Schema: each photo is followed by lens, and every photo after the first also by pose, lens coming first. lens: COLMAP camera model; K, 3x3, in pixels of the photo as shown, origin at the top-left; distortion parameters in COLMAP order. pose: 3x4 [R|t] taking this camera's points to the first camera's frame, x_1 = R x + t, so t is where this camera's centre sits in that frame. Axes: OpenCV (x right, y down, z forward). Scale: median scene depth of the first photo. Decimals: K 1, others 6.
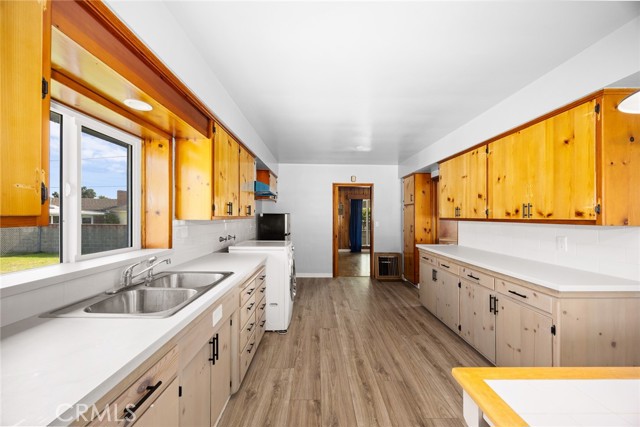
lens RADIAL K [[264.0, 0, 318.8], [0, 264.0, 209.6], [0, 0, 1]] dist [-0.000208, 0.000146]
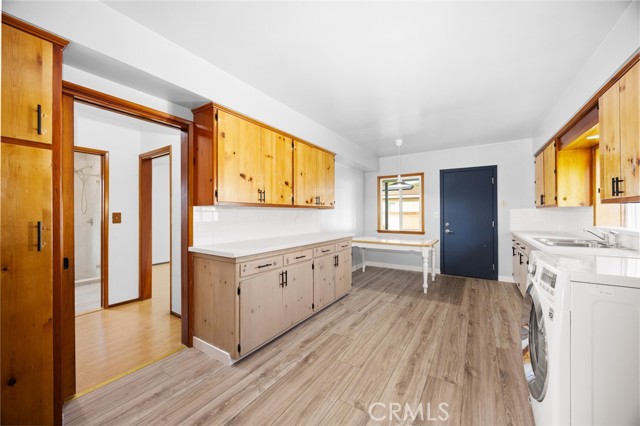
lens RADIAL K [[243.3, 0, 320.0], [0, 243.3, 213.0], [0, 0, 1]] dist [-0.001239, -0.000163]
pose [[-0.835139, -0.000779, 0.550038, -0.032814], [-0.013344, 0.999733, -0.018844, 0.087521], [-0.549877, -0.023076, -0.834927, 1.829263]]
